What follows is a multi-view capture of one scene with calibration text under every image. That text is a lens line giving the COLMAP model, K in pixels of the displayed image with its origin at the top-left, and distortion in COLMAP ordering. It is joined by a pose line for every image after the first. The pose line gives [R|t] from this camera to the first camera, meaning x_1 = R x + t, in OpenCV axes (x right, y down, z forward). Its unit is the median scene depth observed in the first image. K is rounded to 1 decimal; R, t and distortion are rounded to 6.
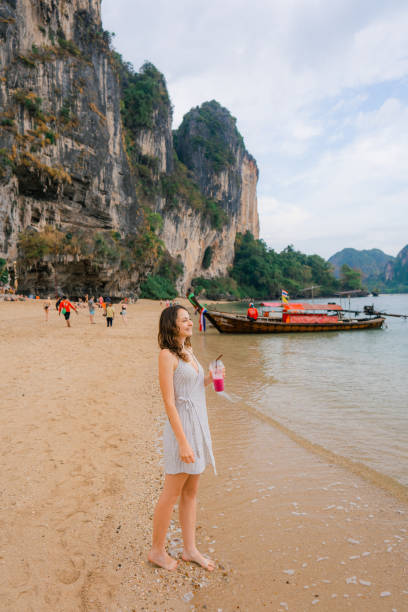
lens RADIAL K [[406.5, 0, 204.0], [0, 406.5, 306.0], [0, 0, 1]] dist [-0.003469, 0.001630]
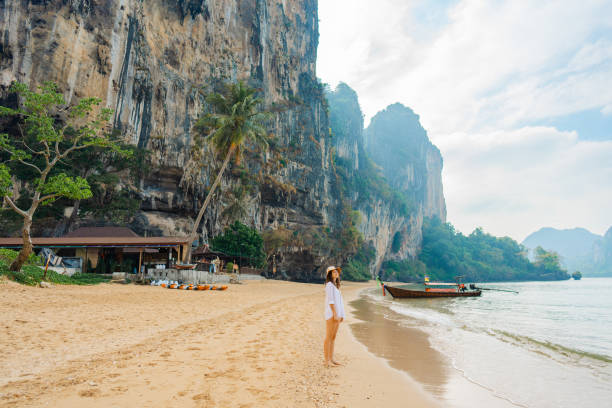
lens RADIAL K [[406.5, 0, 306.0], [0, 406.5, 204.0], [0, 0, 1]] dist [-0.003469, 0.001630]
pose [[0.979277, -0.027139, -0.200699, -0.020047], [-0.013776, 0.979760, -0.199702, 0.002658], [0.202056, 0.198328, 0.959082, -0.254309]]
